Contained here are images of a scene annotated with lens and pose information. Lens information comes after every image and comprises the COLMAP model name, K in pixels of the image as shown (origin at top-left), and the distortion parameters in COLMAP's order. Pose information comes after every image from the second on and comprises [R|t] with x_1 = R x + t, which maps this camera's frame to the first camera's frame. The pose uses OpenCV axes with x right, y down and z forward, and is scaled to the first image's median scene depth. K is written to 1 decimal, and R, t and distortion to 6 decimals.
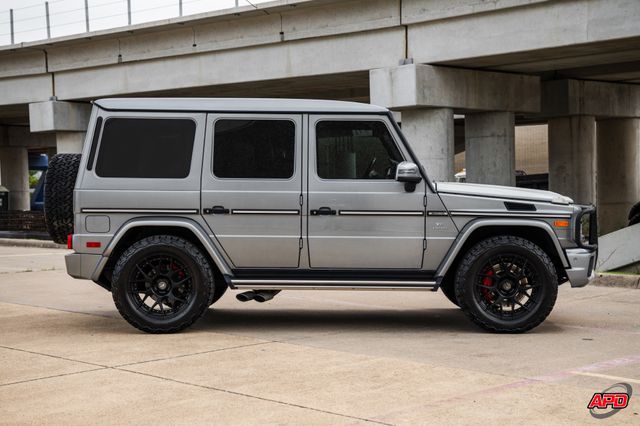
lens RADIAL K [[1079.9, 0, 330.7], [0, 1079.9, 228.6], [0, 0, 1]] dist [0.251218, 0.058063]
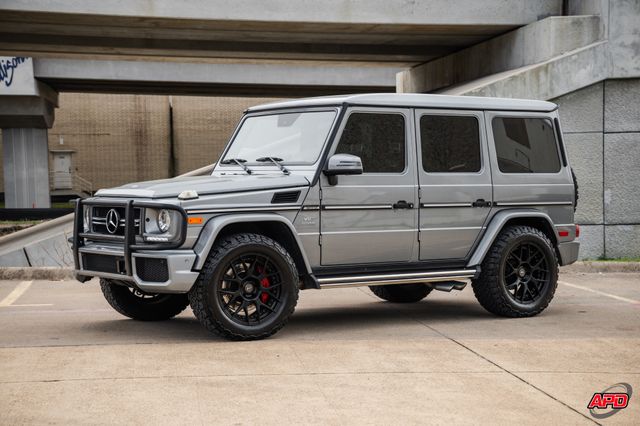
lens RADIAL K [[1250.0, 0, 319.8], [0, 1250.0, 214.3], [0, 0, 1]] dist [0.517816, 0.233736]
pose [[0.615837, -0.021165, 0.787589, -0.953400], [0.025952, 0.999642, 0.006571, -0.017650], [-0.787446, 0.016393, 0.616166, 0.367709]]
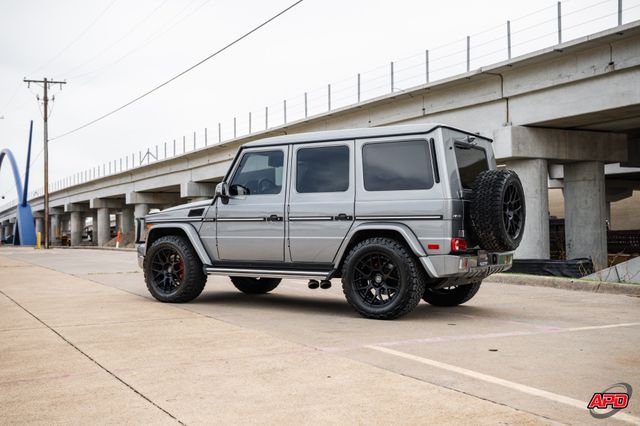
lens RADIAL K [[749.7, 0, 318.0], [0, 749.7, 211.5], [0, 0, 1]] dist [0.070659, -0.003546]
pose [[0.954923, -0.003324, -0.296836, 0.324449], [-0.015251, 0.998067, -0.060242, 0.029151], [0.296462, 0.062053, 0.953026, 0.166844]]
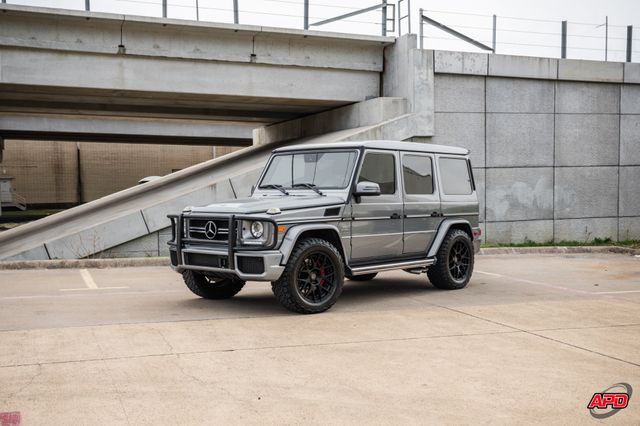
lens RADIAL K [[762.8, 0, 308.6], [0, 762.8, 220.3], [0, 0, 1]] dist [0.062940, 0.018348]
pose [[0.440700, -0.029048, 0.897184, -0.974189], [0.030615, 0.999381, 0.017318, -0.032891], [-0.897132, 0.019836, 0.441316, 0.669189]]
